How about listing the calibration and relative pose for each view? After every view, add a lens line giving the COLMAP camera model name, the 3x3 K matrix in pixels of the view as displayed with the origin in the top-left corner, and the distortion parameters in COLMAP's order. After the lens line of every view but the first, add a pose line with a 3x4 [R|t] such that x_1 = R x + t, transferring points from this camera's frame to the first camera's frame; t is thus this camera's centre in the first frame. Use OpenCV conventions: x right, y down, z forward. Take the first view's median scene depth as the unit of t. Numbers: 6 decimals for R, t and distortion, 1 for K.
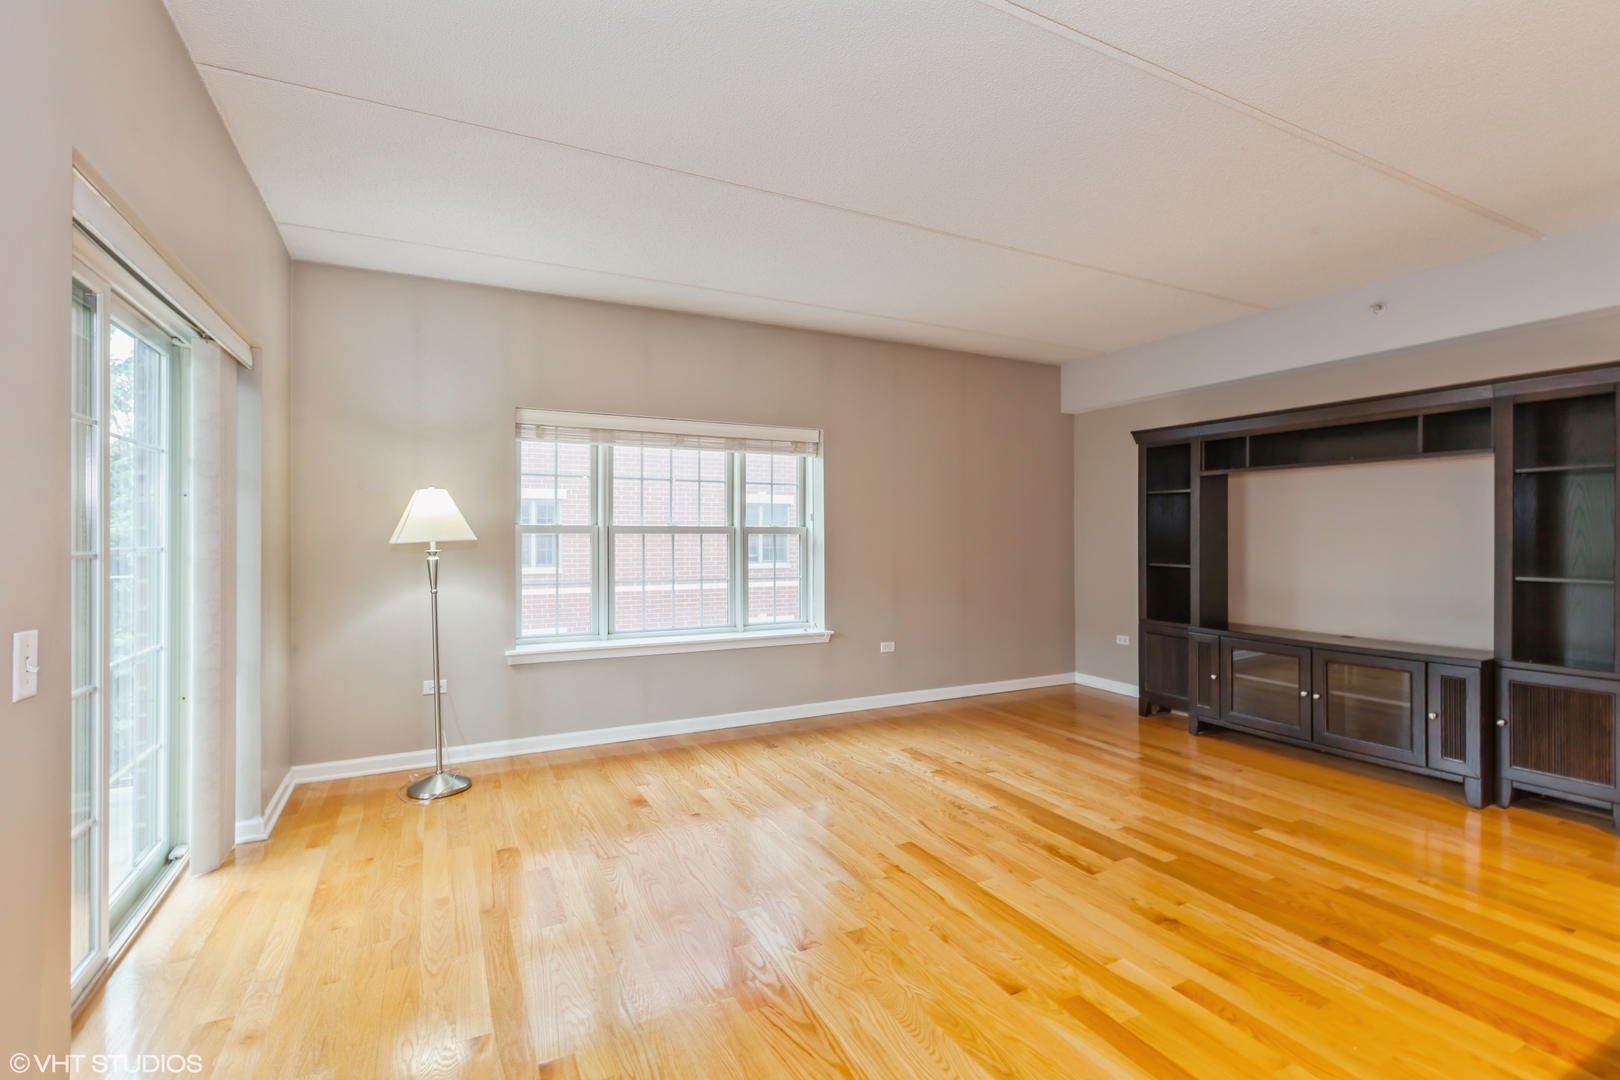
lens RADIAL K [[738.2, 0, 815.5], [0, 738.2, 528.7], [0, 0, 1]] dist [0.002193, 0.000082]
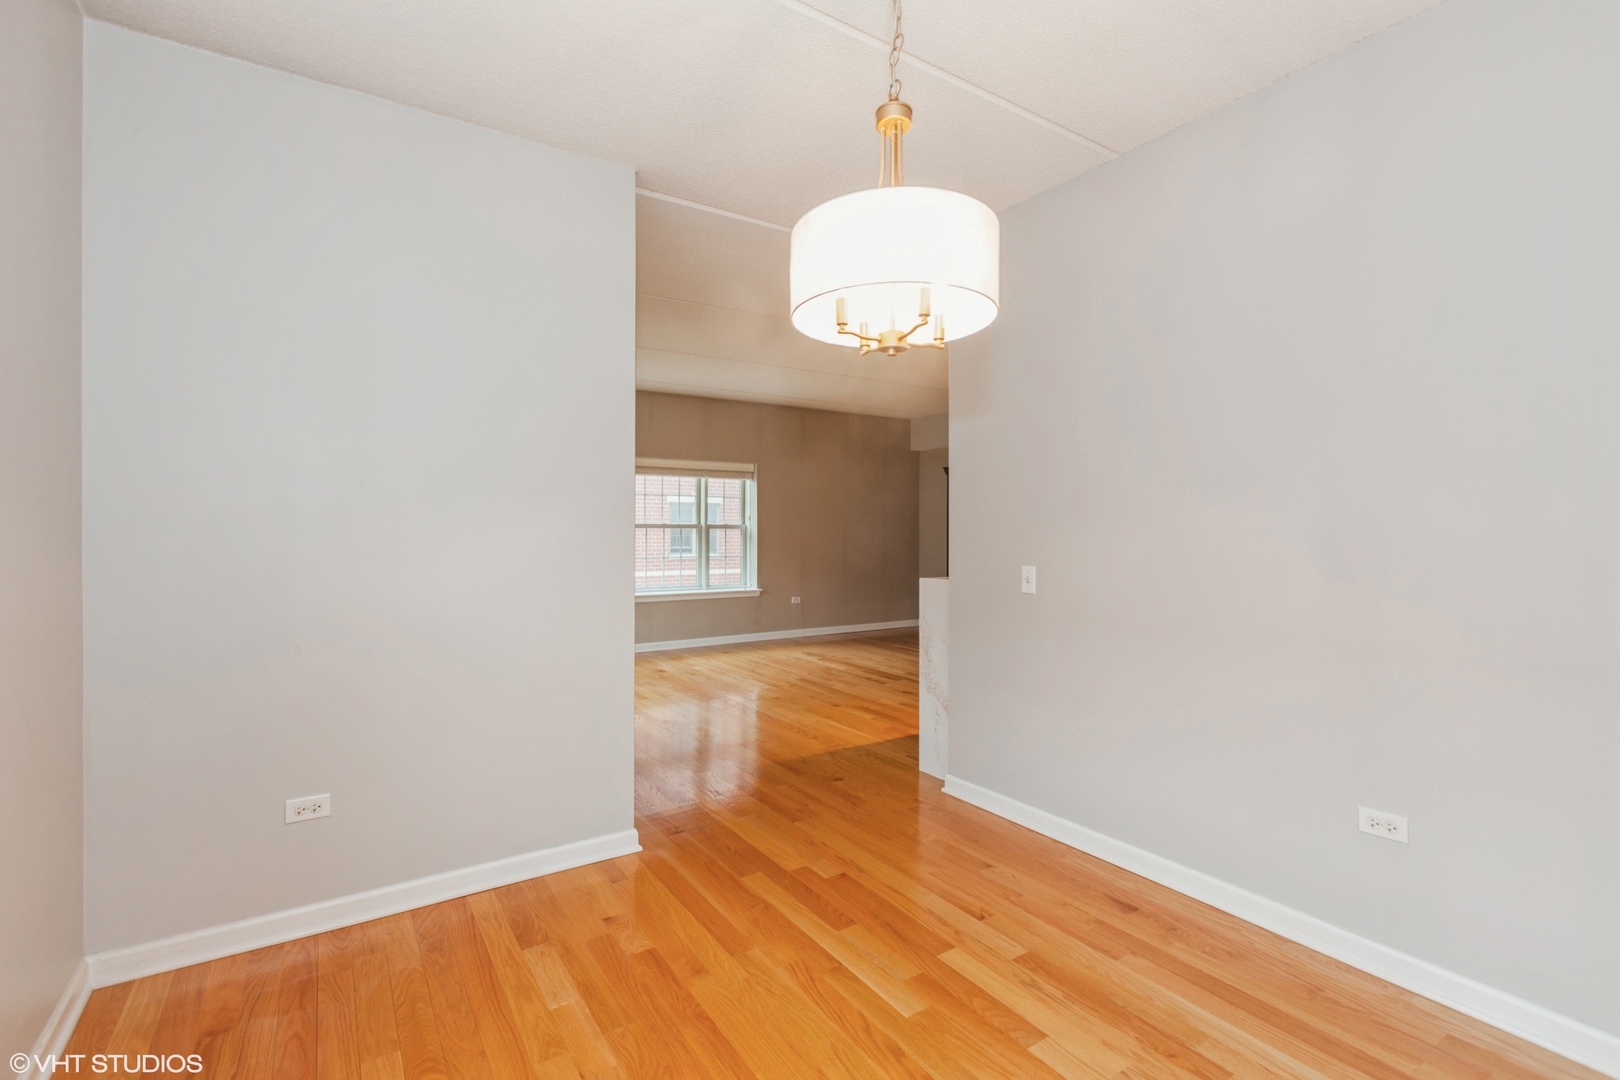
lens RADIAL K [[738.2, 0, 819.2], [0, 738.2, 528.2], [0, 0, 1]] dist [0.002193, 0.000082]
pose [[0.993711, 0.004220, 0.111894, -0.034152], [-0.004819, 0.999975, 0.005083, -0.003313], [-0.111870, -0.005590, 0.993707, -0.630834]]
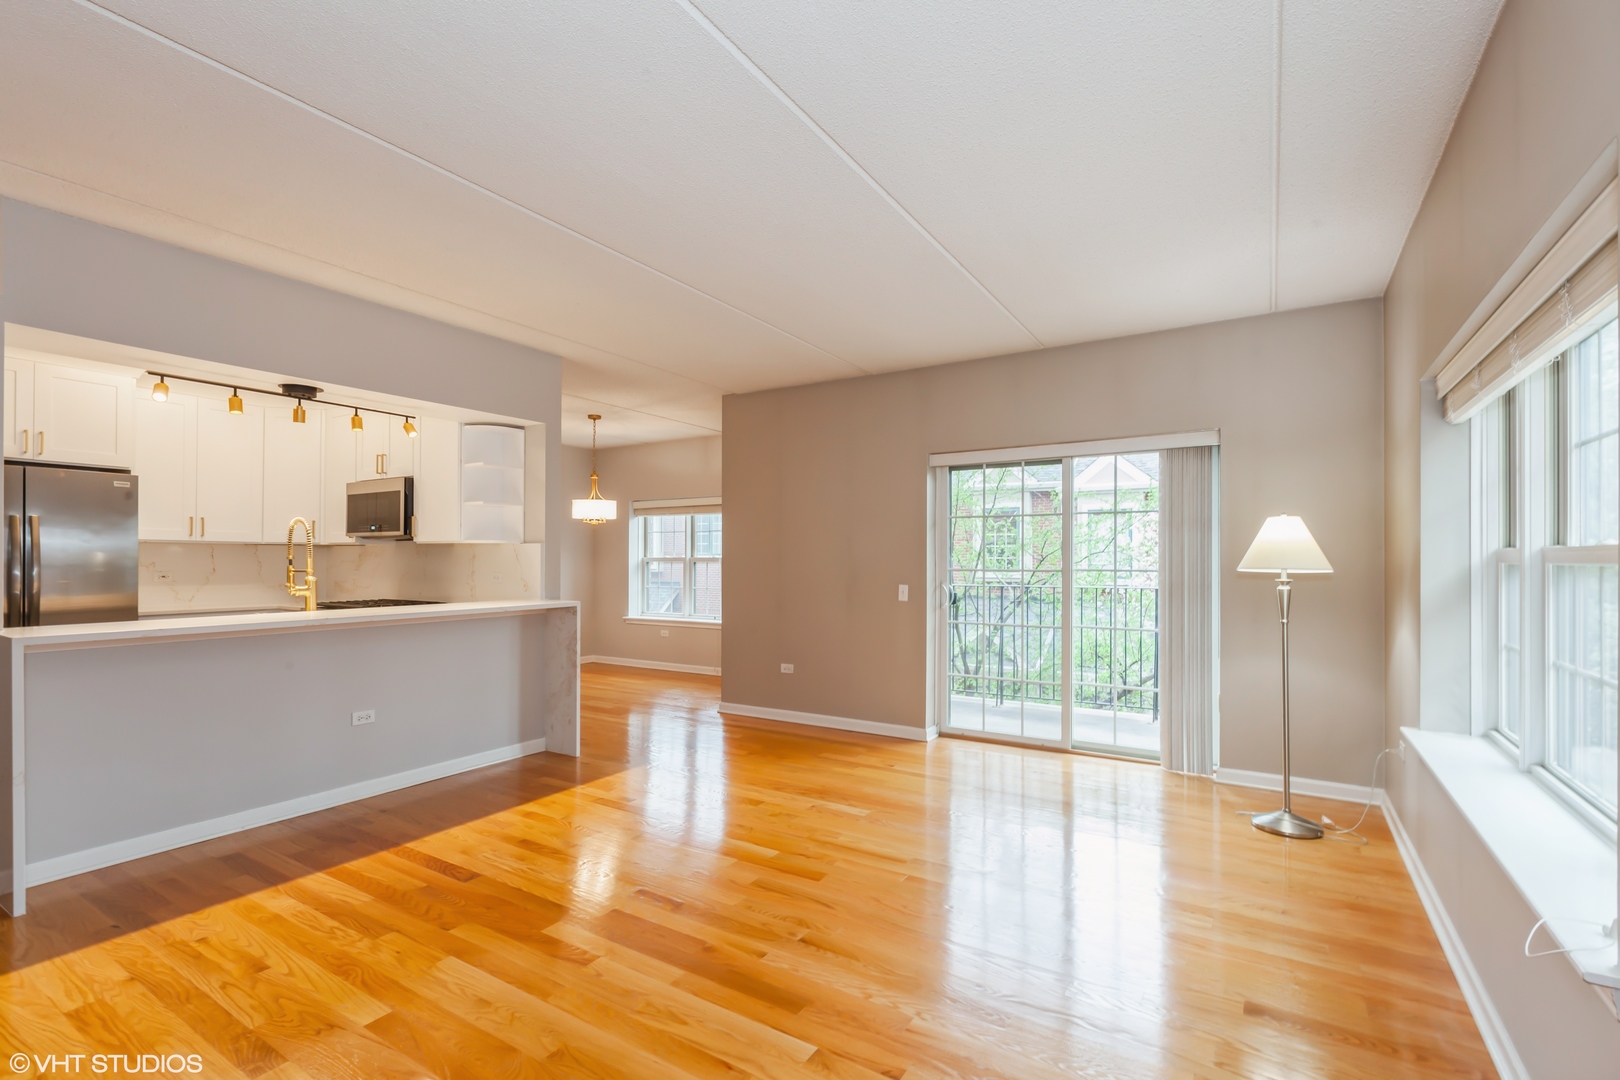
lens RADIAL K [[738.2, 0, 800.4], [0, 738.2, 549.6], [0, 0, 1]] dist [0.002193, 0.000082]
pose [[-0.872394, -0.006081, -0.488765, 0.383575], [-0.002129, 0.999960, -0.008642, -0.001148], [0.488798, -0.006499, -0.872373, 1.126632]]
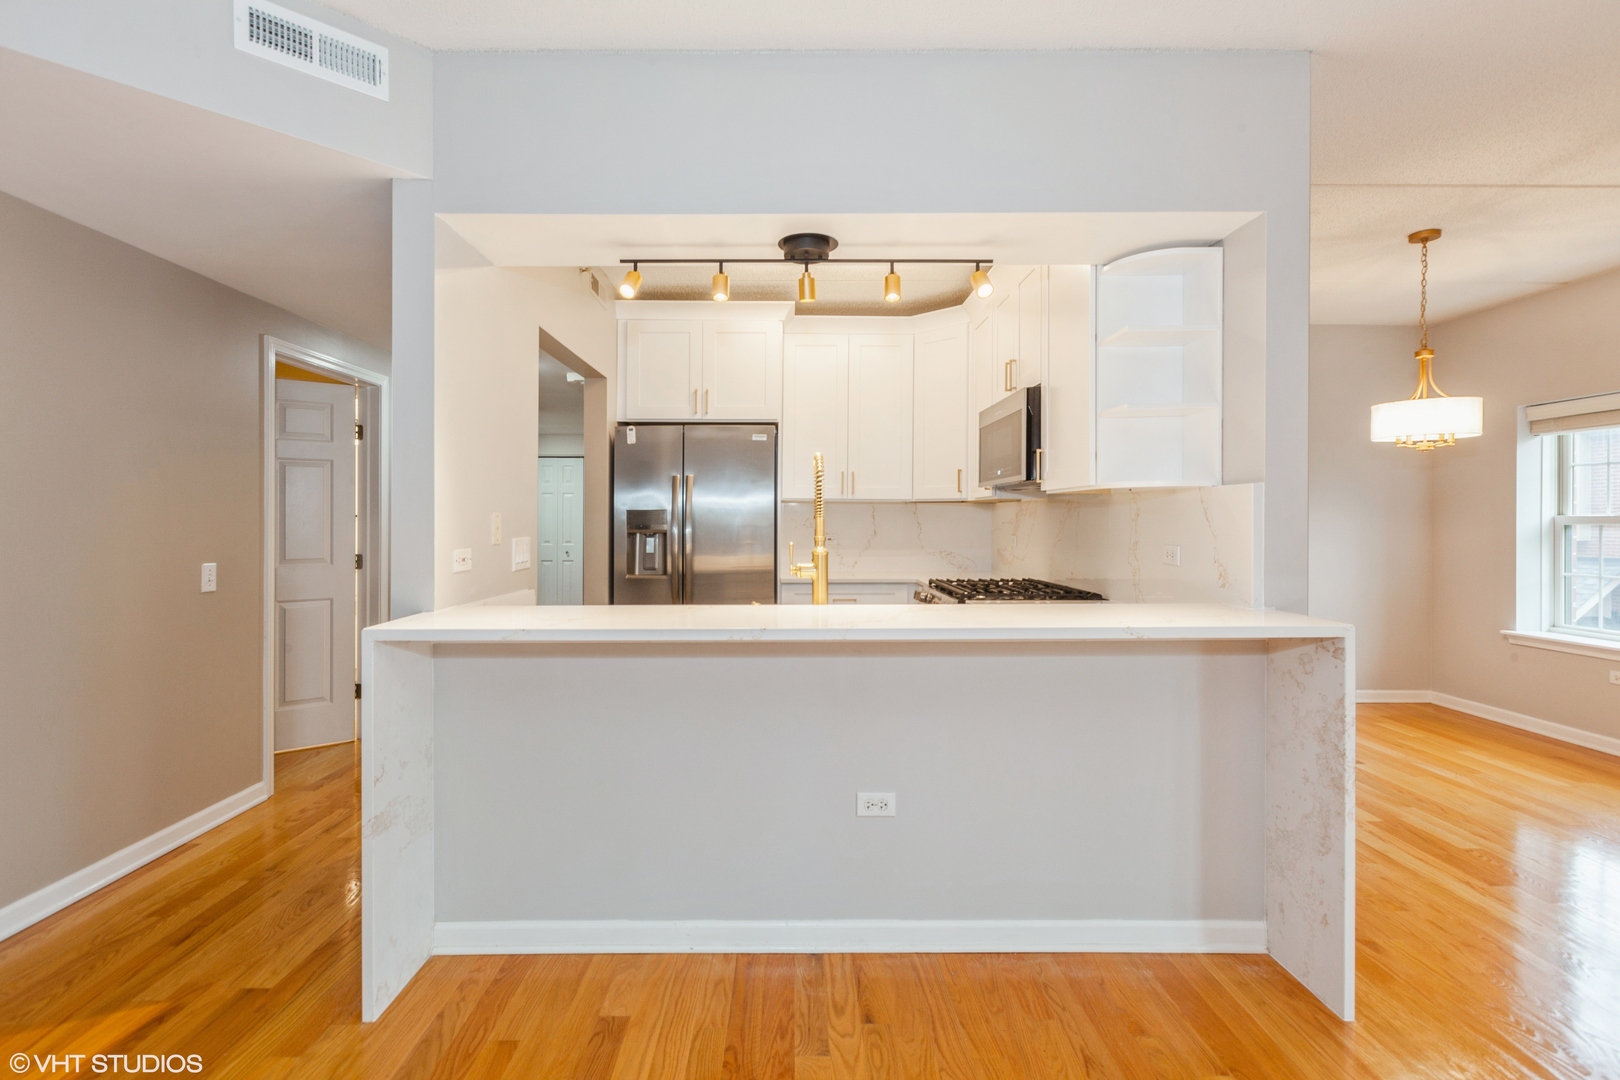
lens RADIAL K [[738.2, 0, 803.9], [0, 738.2, 526.1], [0, 0, 1]] dist [0.002193, 0.000082]
pose [[-0.886787, -0.001669, 0.462175, 0.234109], [0.003414, 0.999943, 0.010162, 0.003190], [-0.462166, 0.010590, -0.886730, 0.594973]]
